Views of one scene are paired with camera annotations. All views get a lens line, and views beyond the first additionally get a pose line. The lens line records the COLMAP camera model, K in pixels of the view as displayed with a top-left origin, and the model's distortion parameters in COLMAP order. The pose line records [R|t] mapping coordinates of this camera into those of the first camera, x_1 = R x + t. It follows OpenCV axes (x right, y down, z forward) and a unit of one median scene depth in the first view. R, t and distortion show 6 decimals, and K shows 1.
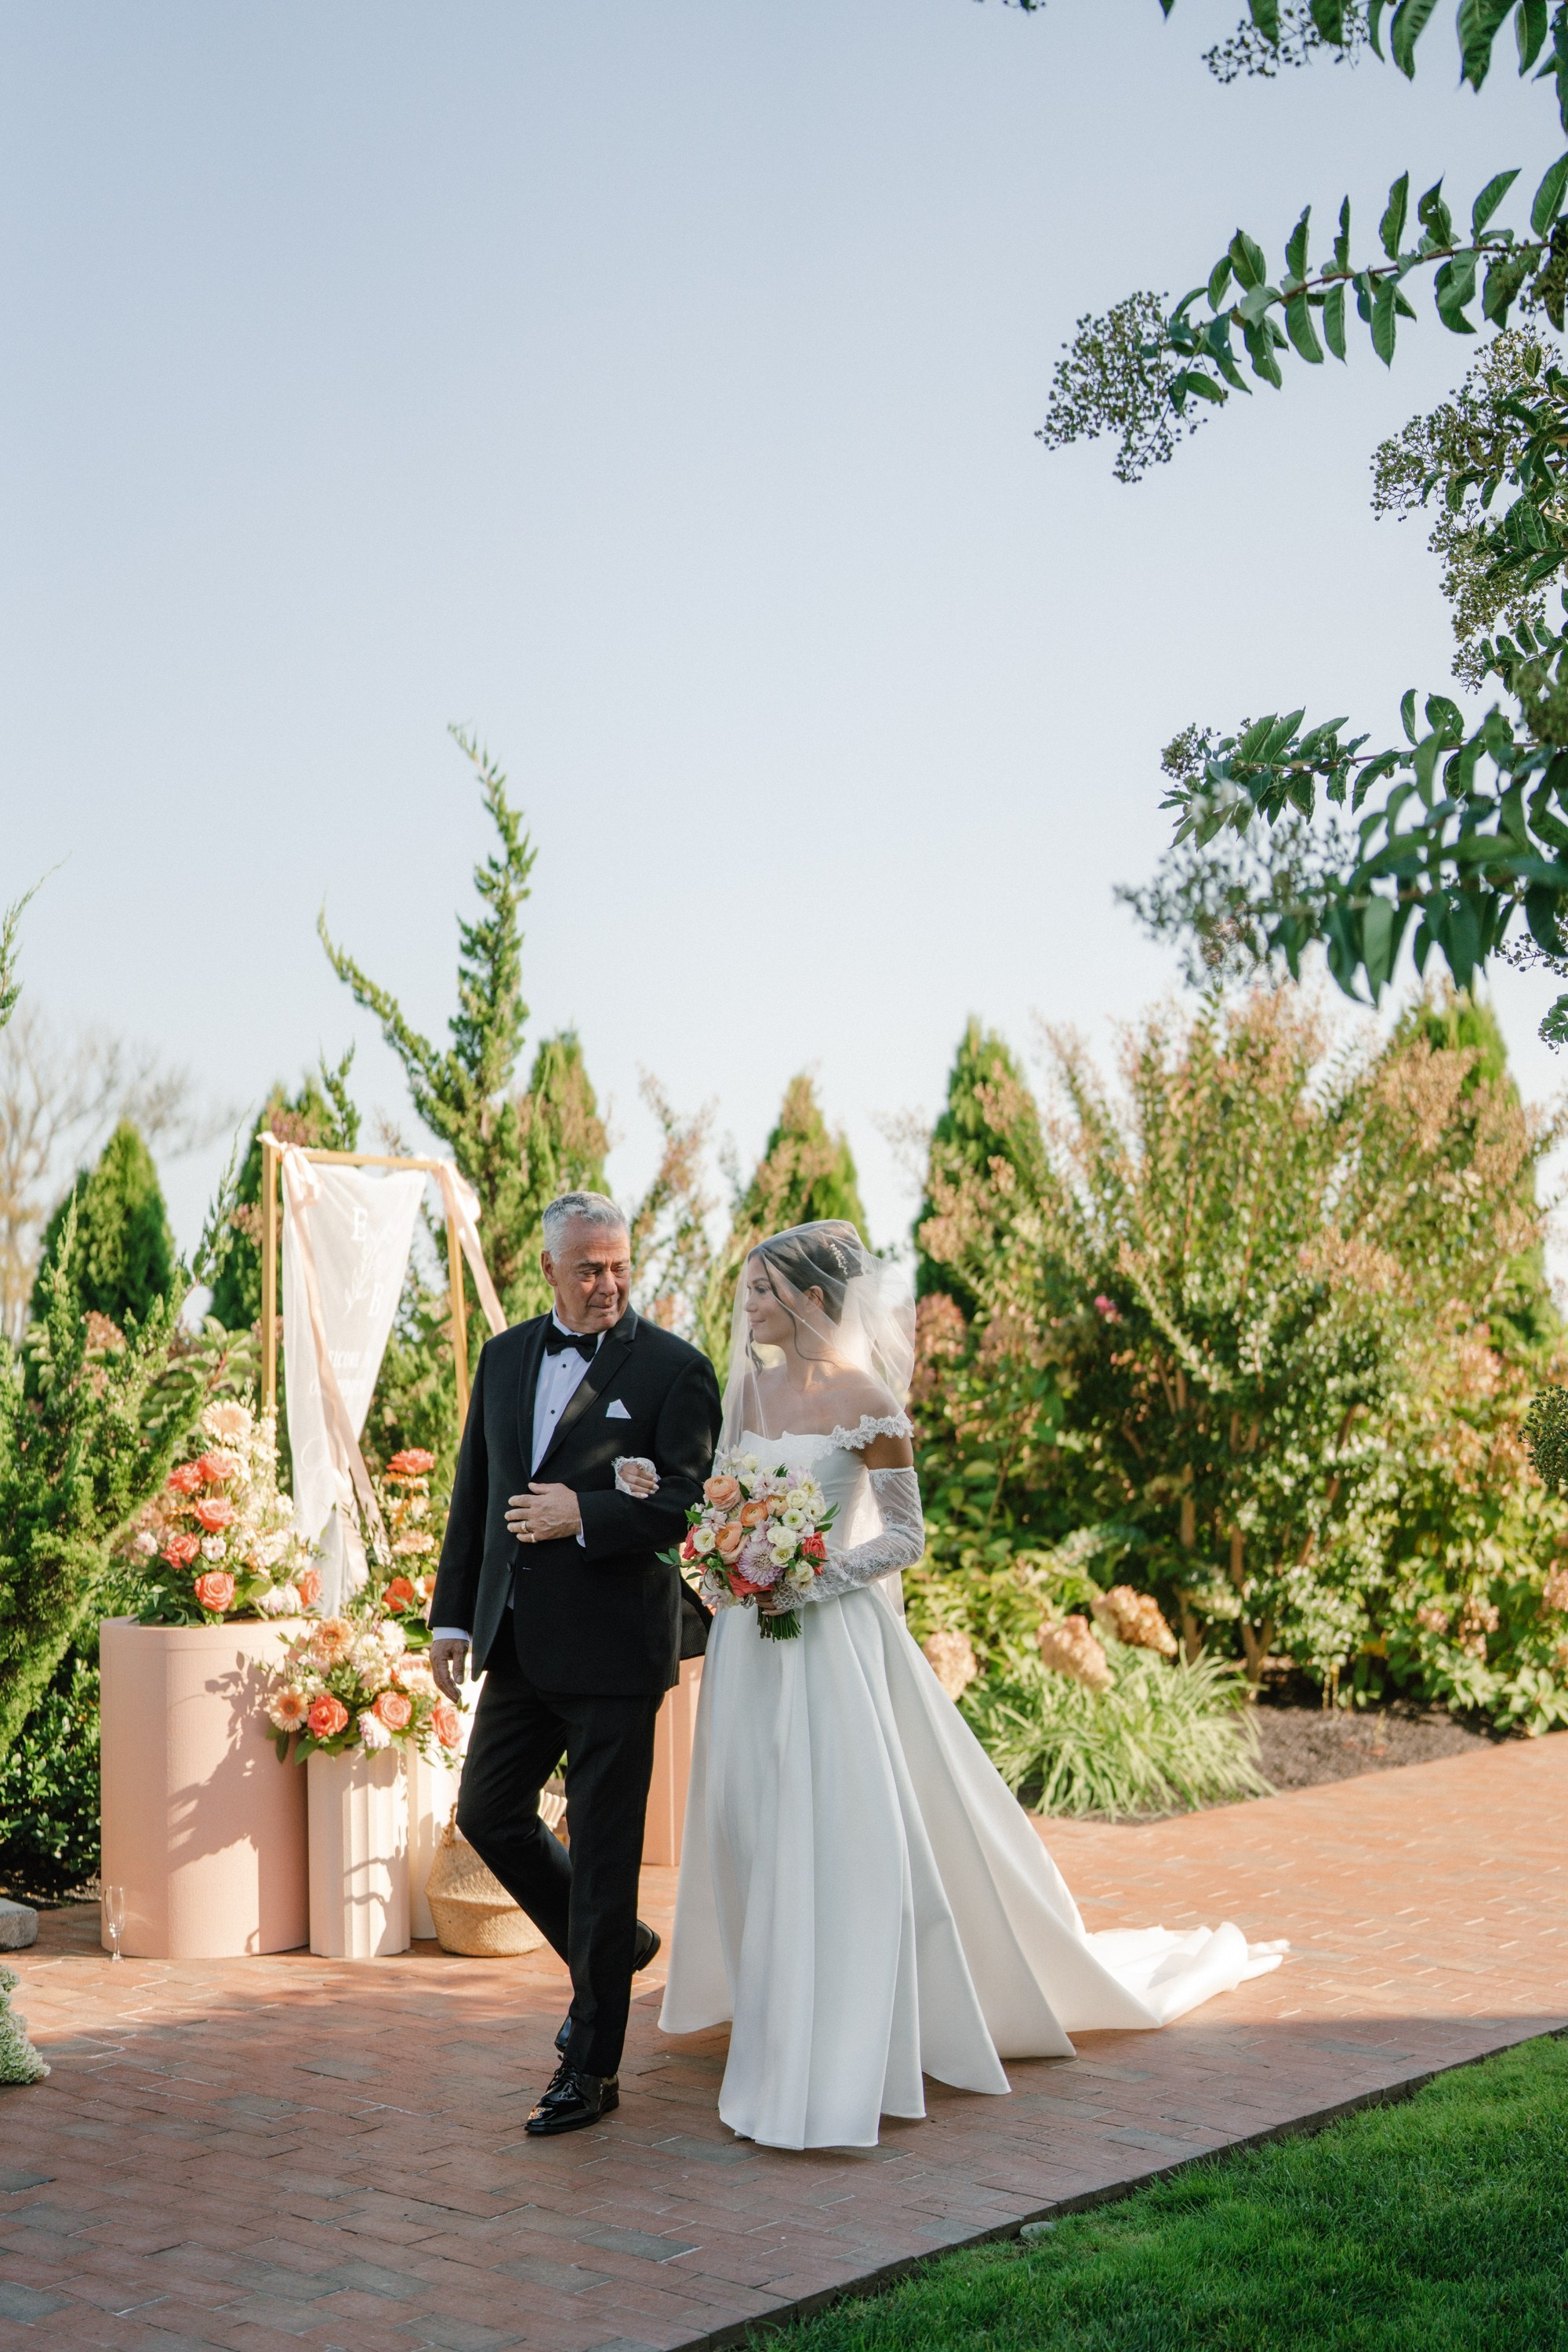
lens RADIAL K [[3415.2, 0, 784.0], [0, 3415.2, 1176.0], [0, 0, 1]] dist [-0.004253, 0.002101]
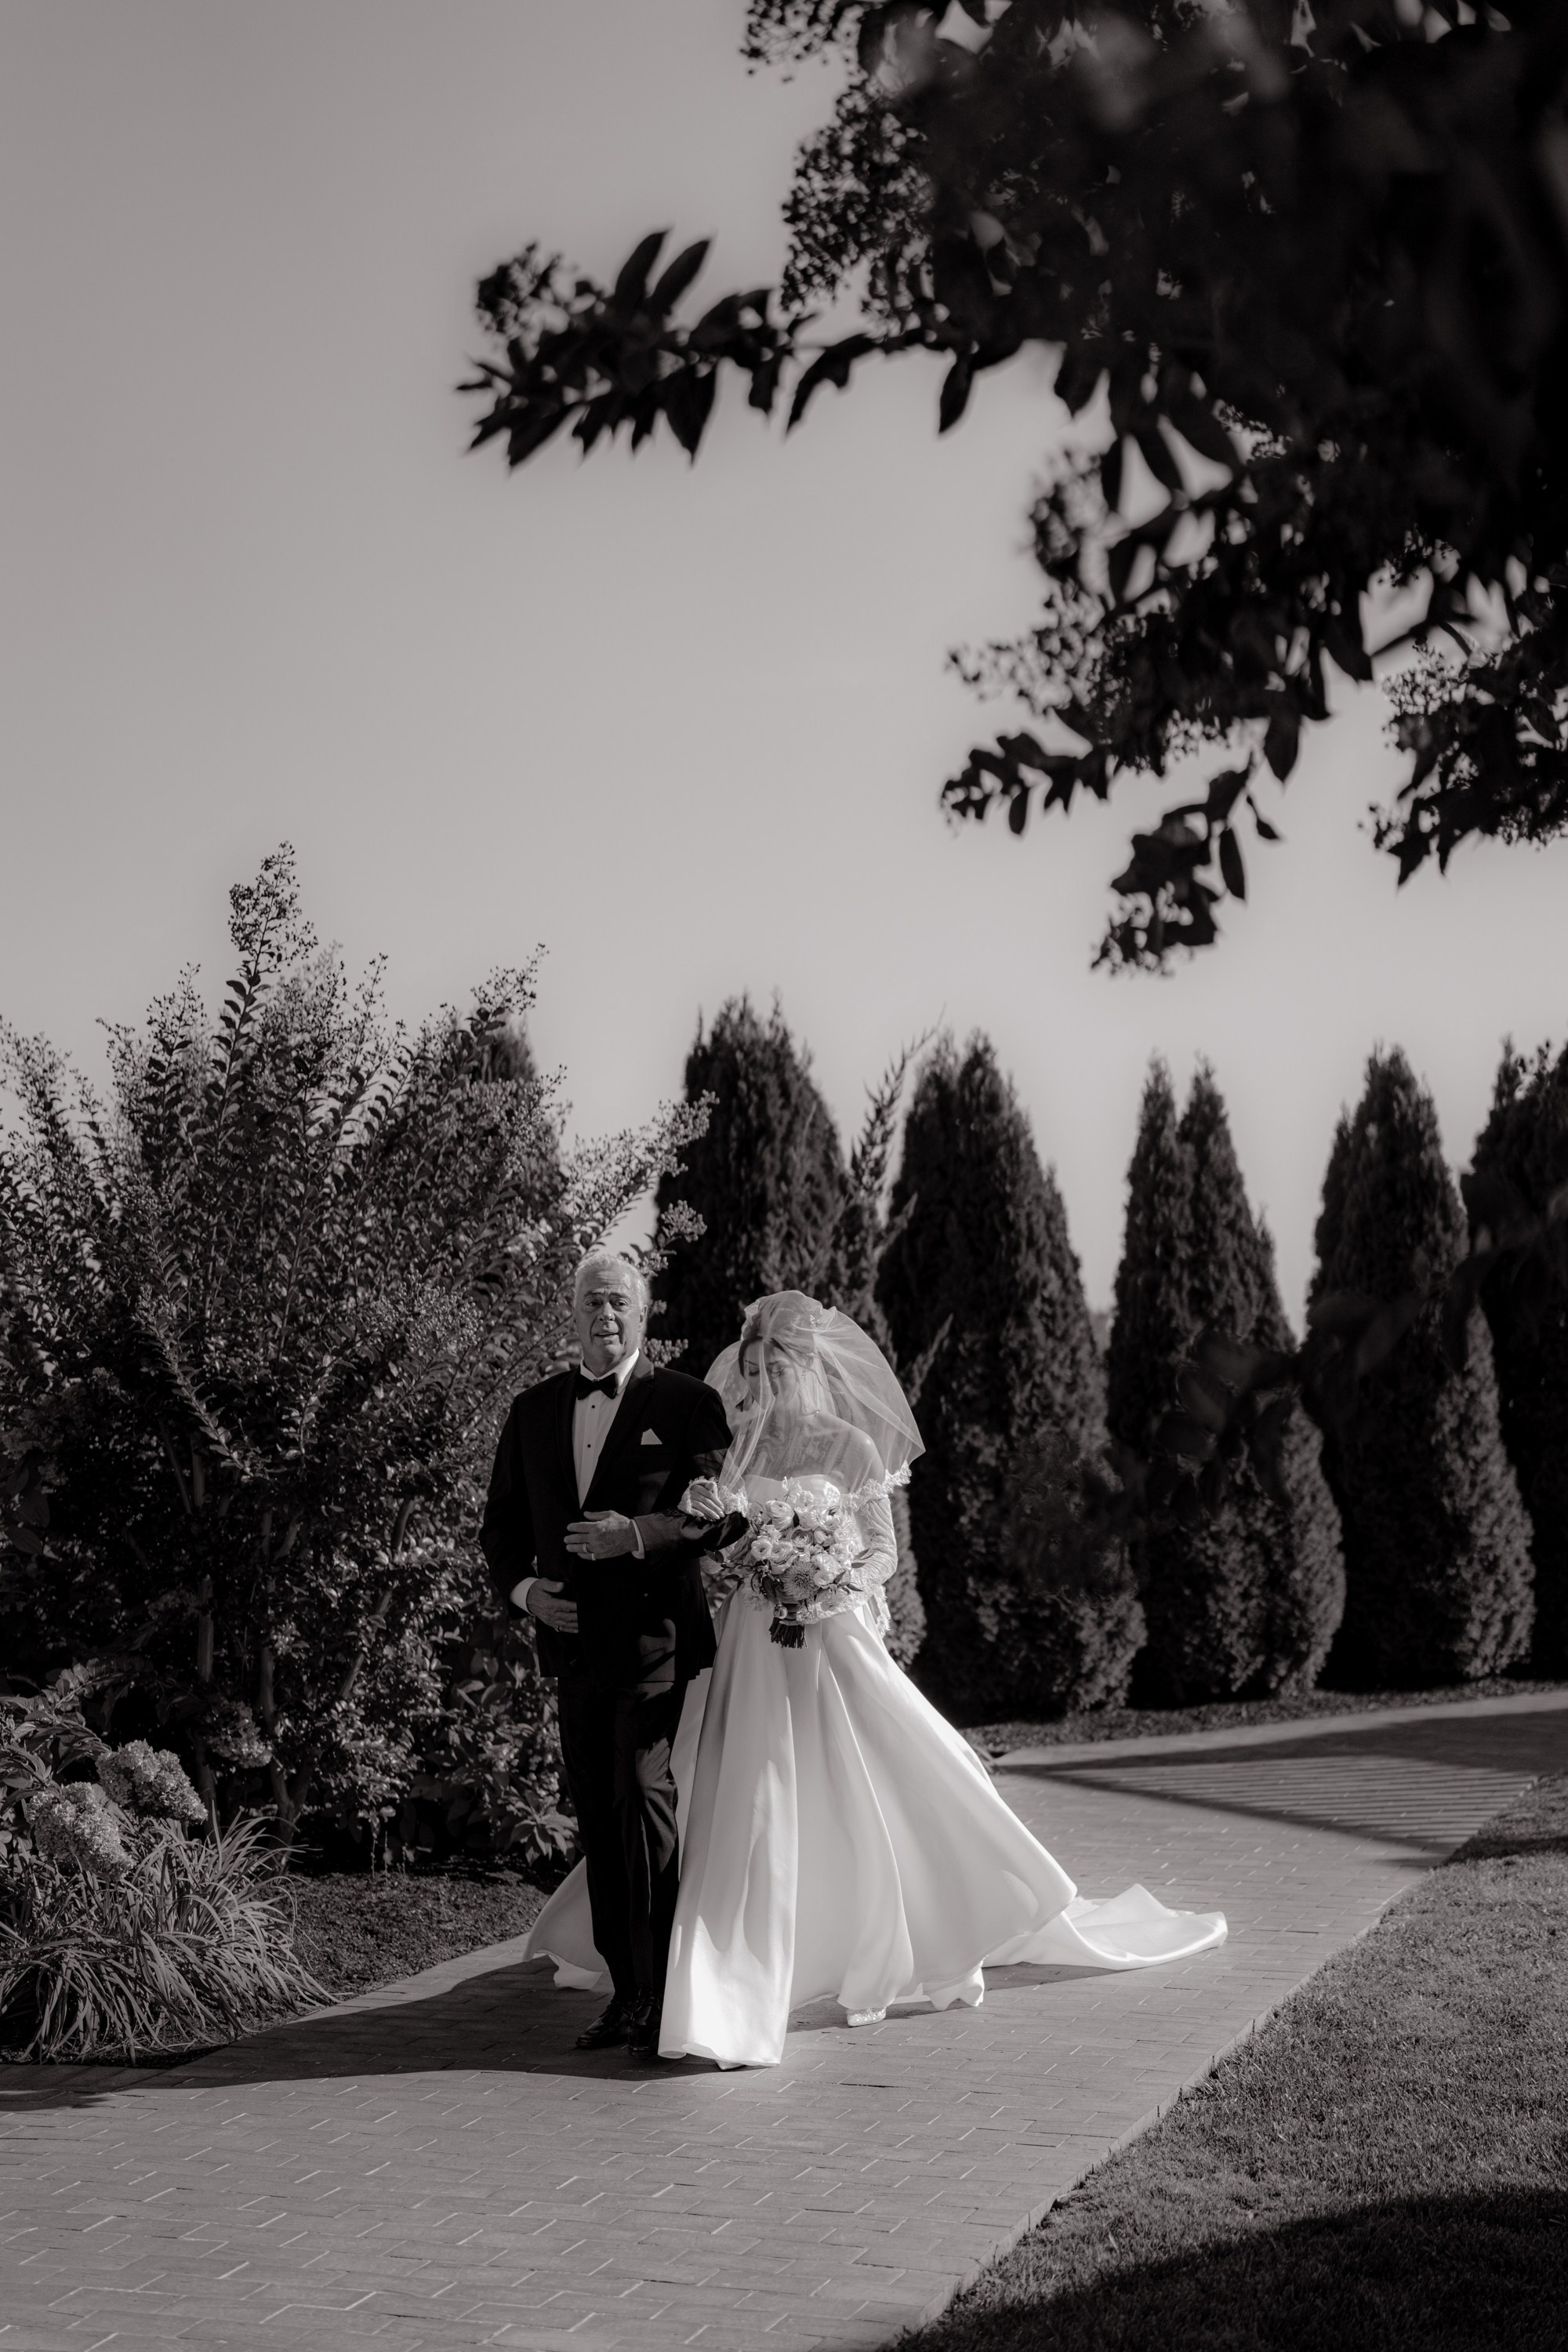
lens RADIAL K [[3287.9, 0, 826.9], [0, 3287.9, 1212.9], [0, 0, 1]] dist [-0.051229, 0.636543]
pose [[0.941313, 0.009167, 0.337410, -0.005056], [-0.002094, 0.999771, -0.021318, 0.016069], [-0.337528, 0.019361, 0.941117, 0.230727]]
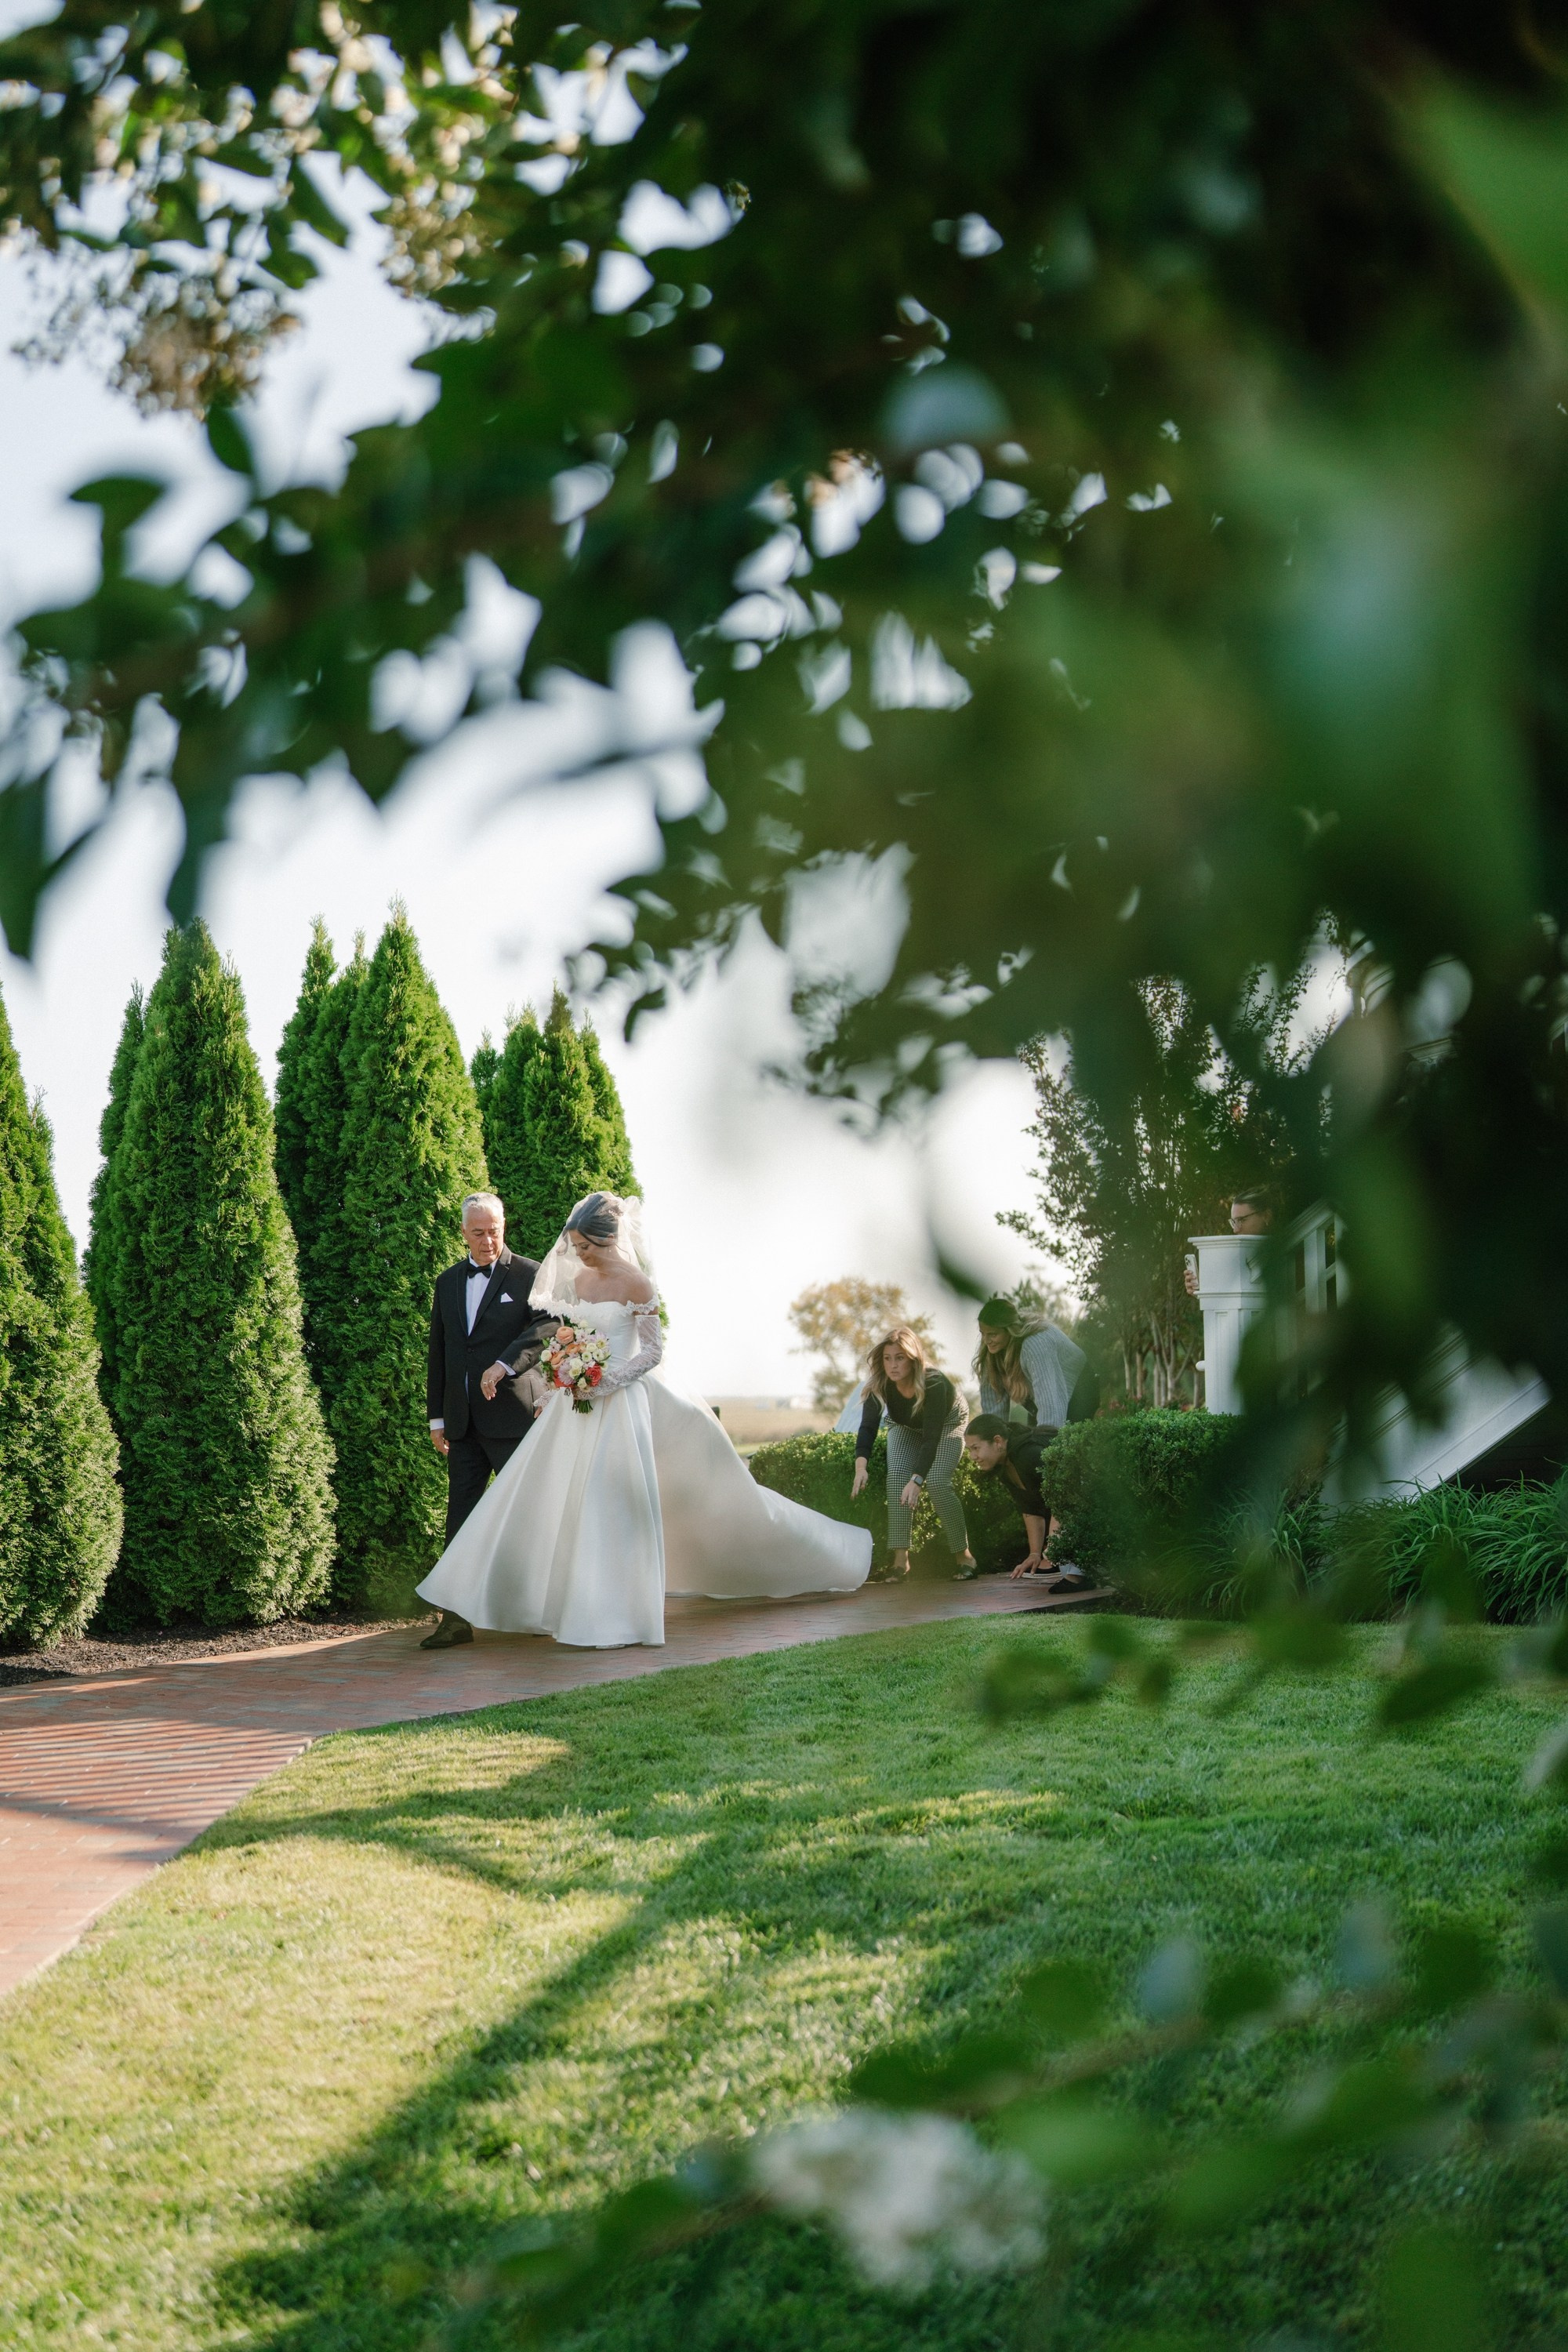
lens RADIAL K [[3154.2, 0, 779.3], [0, 3154.2, 1010.0], [0, 0, 1]] dist [-0.136458, 0.790370]
pose [[0.788321, 0.055504, 0.612756, 0.089263], [-0.016745, 0.997489, -0.068811, 0.024925], [-0.615037, 0.043985, 0.787271, 0.332462]]
